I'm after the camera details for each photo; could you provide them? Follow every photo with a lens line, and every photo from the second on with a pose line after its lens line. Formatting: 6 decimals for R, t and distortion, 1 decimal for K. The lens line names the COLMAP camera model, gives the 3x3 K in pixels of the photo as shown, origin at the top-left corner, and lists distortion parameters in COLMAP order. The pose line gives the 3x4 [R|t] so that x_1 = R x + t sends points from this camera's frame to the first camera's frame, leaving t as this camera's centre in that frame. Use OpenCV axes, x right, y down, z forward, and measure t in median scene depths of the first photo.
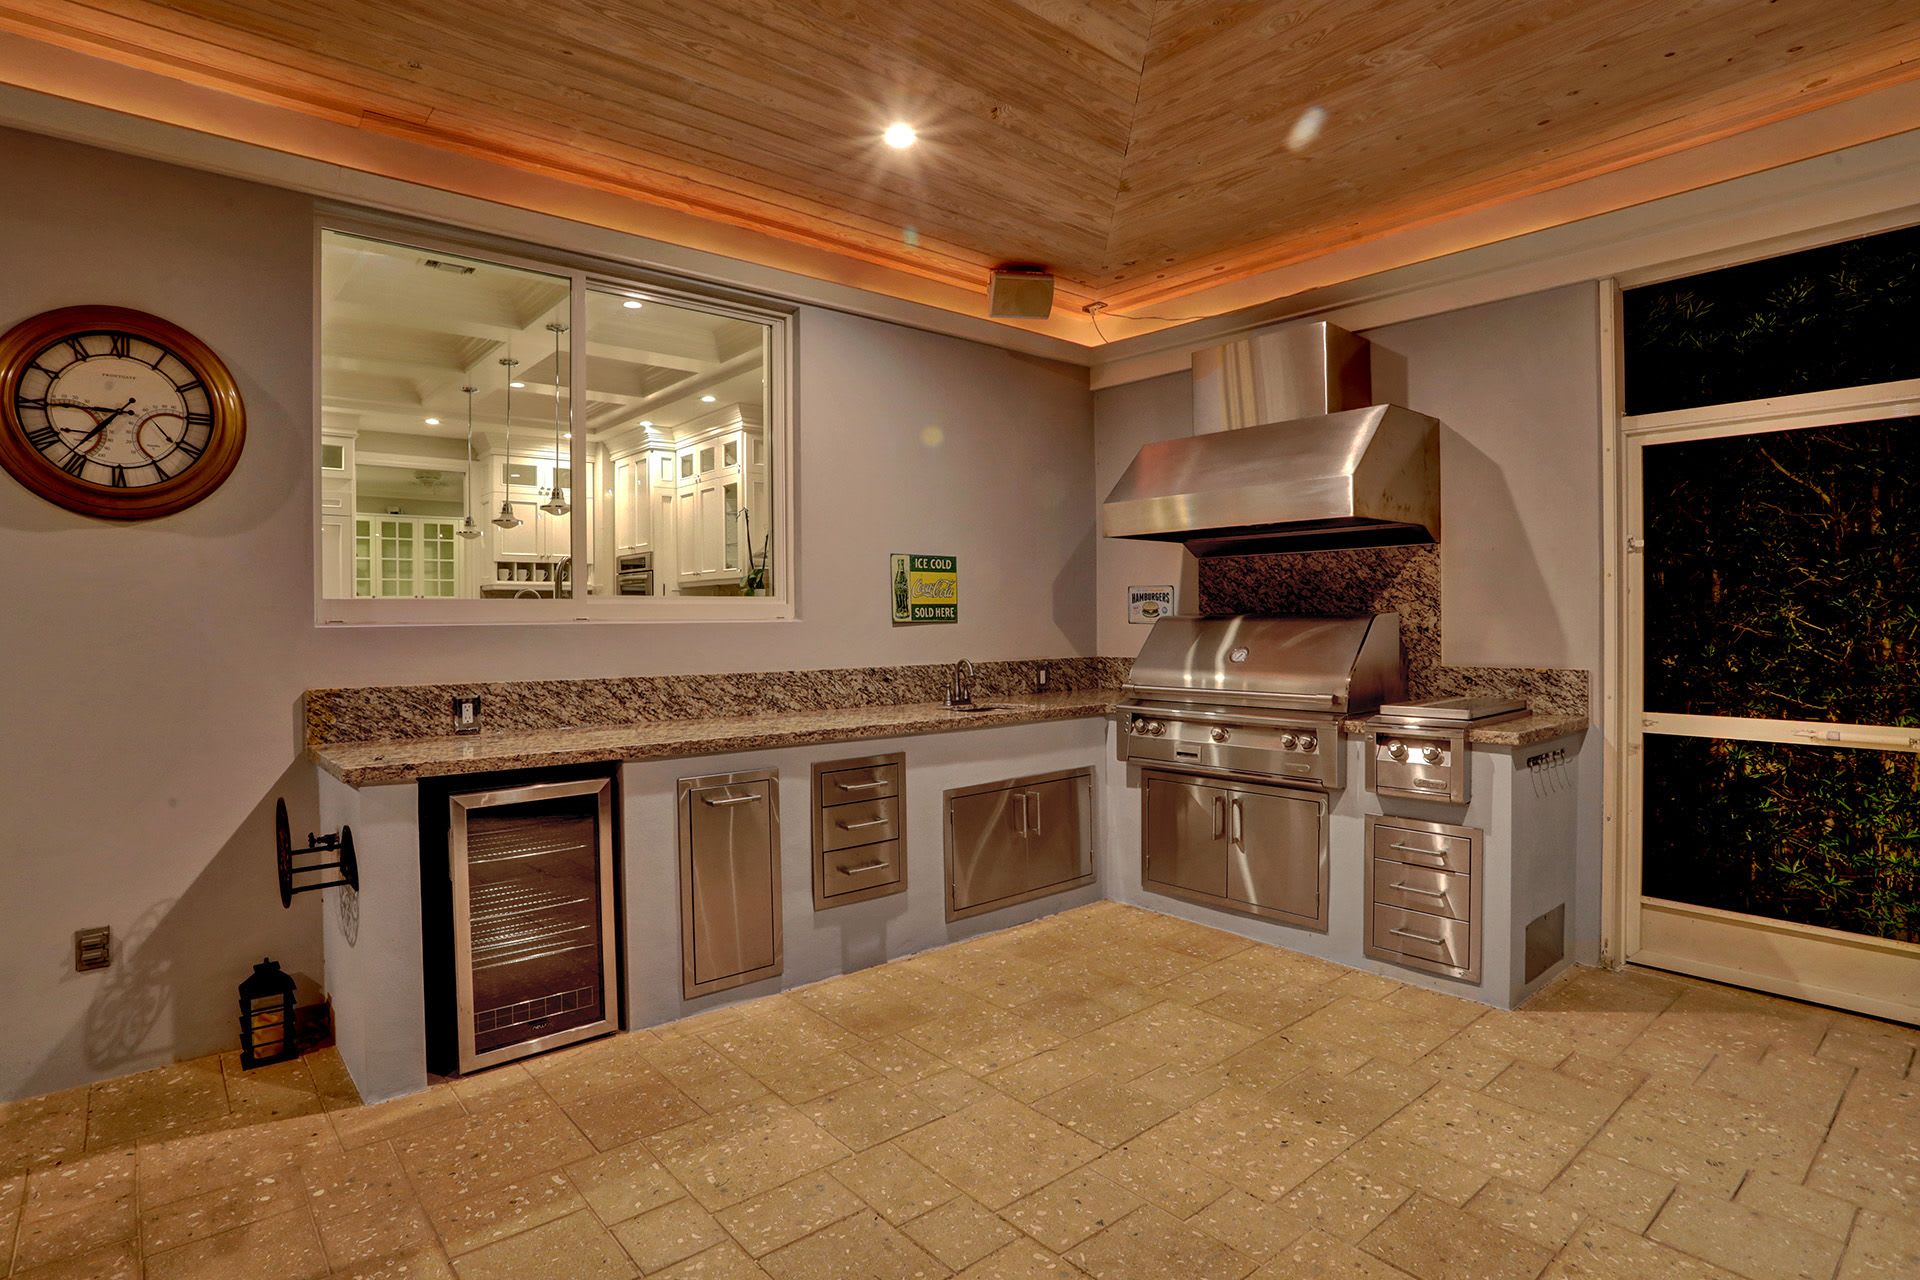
lens RADIAL K [[987.9, 0, 950.0], [0, 987.9, 620.4], [0, 0, 1]] dist [-0.078844, 0.036864]
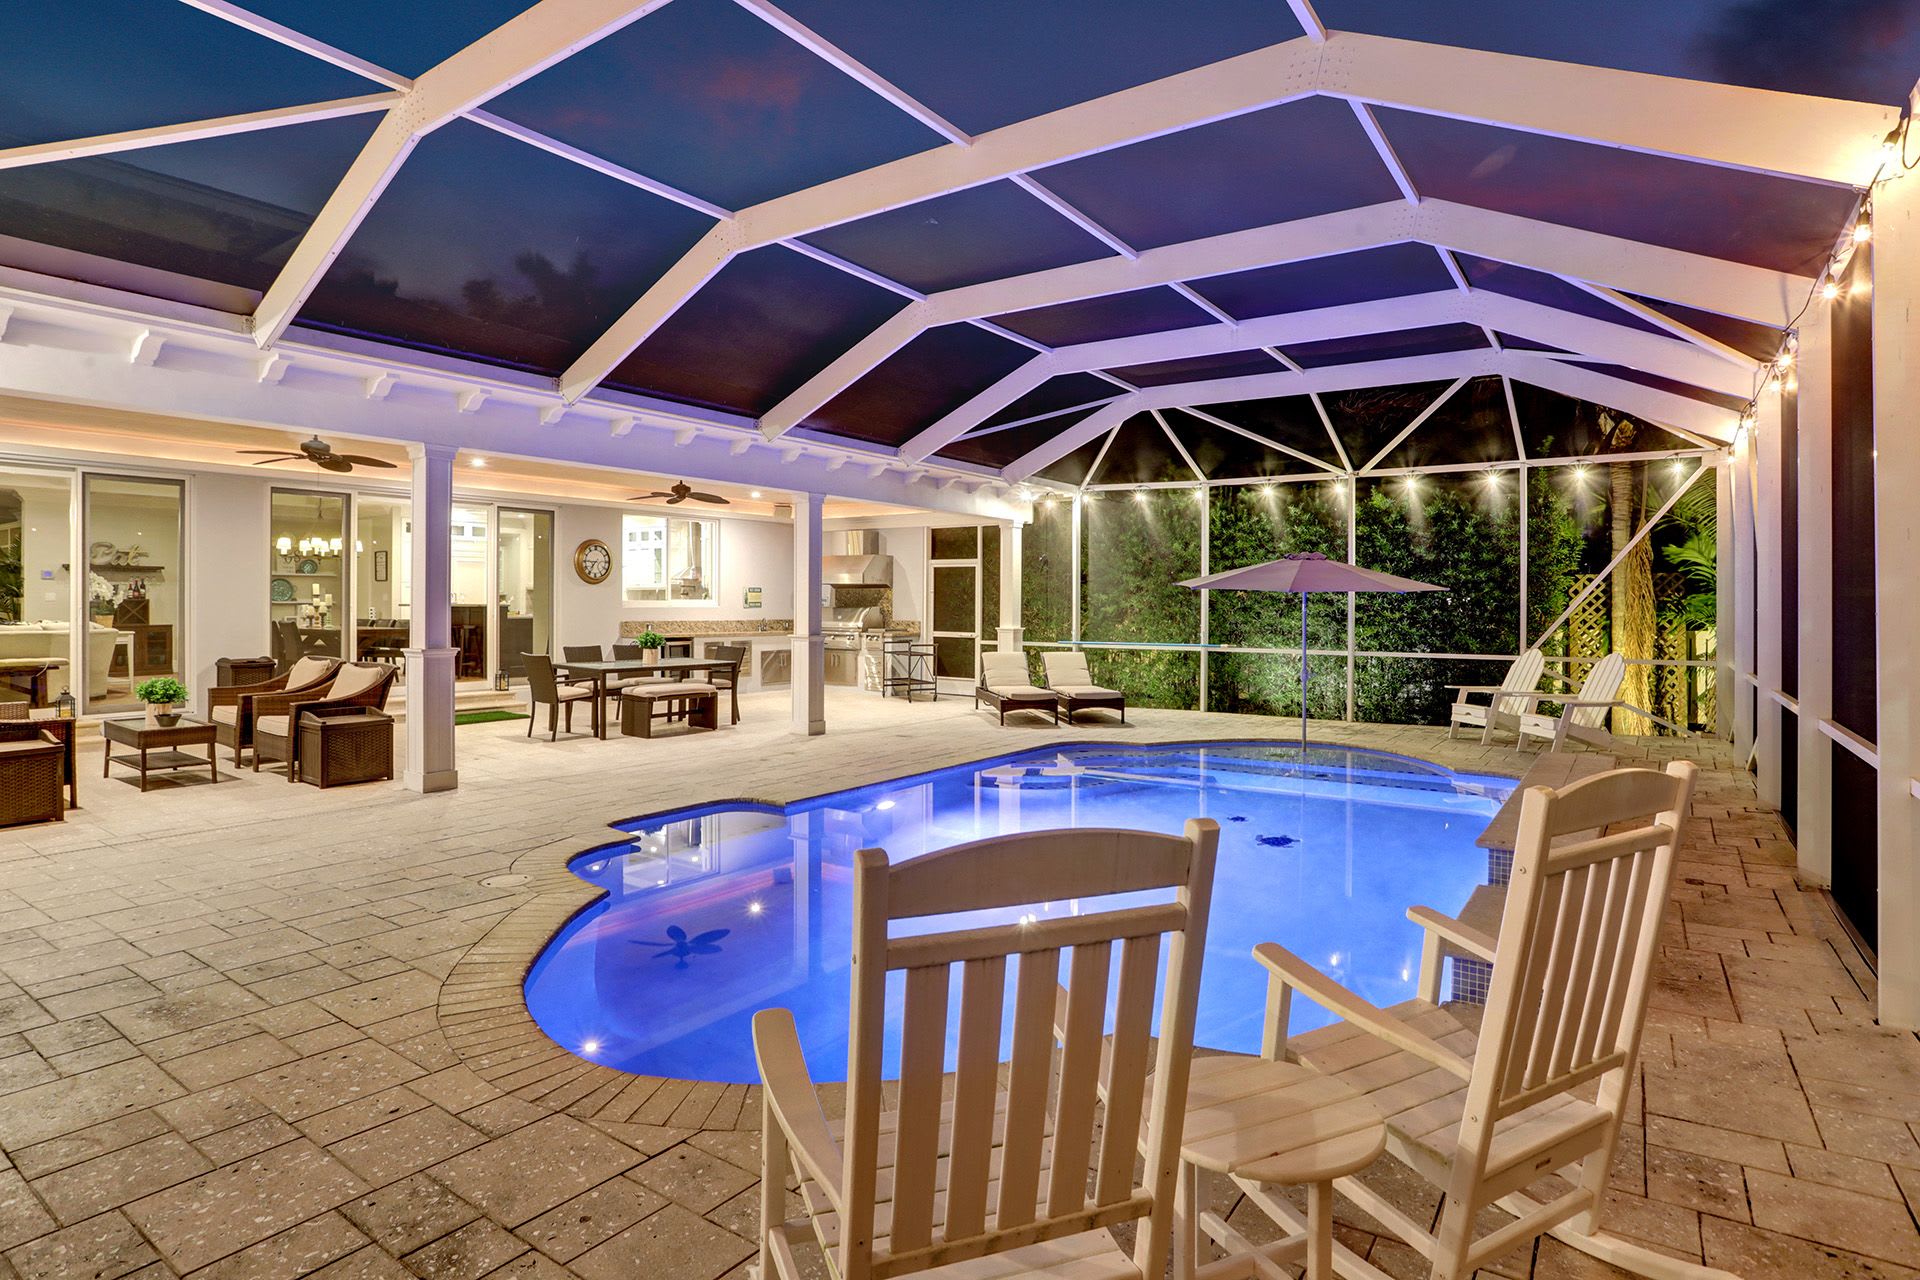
lens RADIAL K [[1007.6, 0, 946.7], [0, 1007.6, 603.2], [0, 0, 1]] dist [-0.081643, 0.037916]
pose [[0.969036, 0.013411, 0.246555, -0.264369], [-0.012821, 0.999910, -0.003998, -0.008546], [-0.246586, 0.000713, 0.969121, -2.887035]]
